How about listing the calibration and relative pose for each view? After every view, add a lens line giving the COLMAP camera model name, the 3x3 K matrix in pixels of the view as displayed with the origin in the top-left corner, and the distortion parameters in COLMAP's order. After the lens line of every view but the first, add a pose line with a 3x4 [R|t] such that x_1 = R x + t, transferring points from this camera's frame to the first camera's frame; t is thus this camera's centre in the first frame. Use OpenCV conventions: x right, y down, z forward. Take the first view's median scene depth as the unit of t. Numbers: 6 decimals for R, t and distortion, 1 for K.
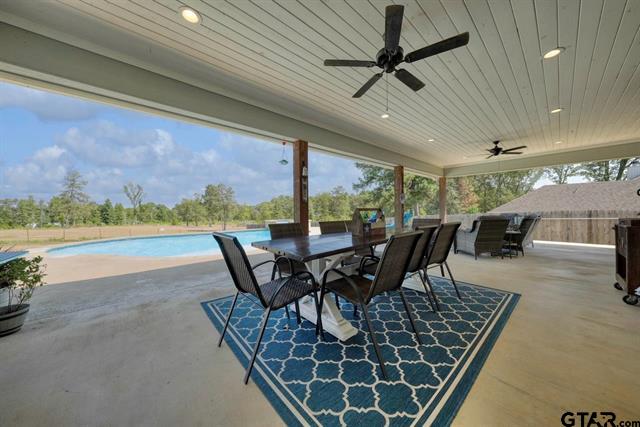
lens RADIAL K [[212.9, 0, 318.5], [0, 212.9, 212.3], [0, 0, 1]] dist [-0.001182, -0.000053]
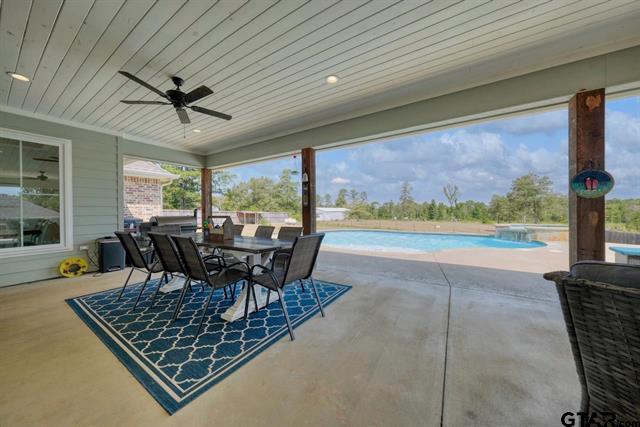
lens RADIAL K [[212.9, 0, 318.5], [0, 212.9, 212.3], [0, 0, 1]] dist [-0.001182, -0.000053]
pose [[0.292689, 0.007802, -0.956176, 0.977671], [0.002185, 0.999959, 0.008828, -0.031058], [0.956205, -0.004674, 0.292660, 0.775536]]
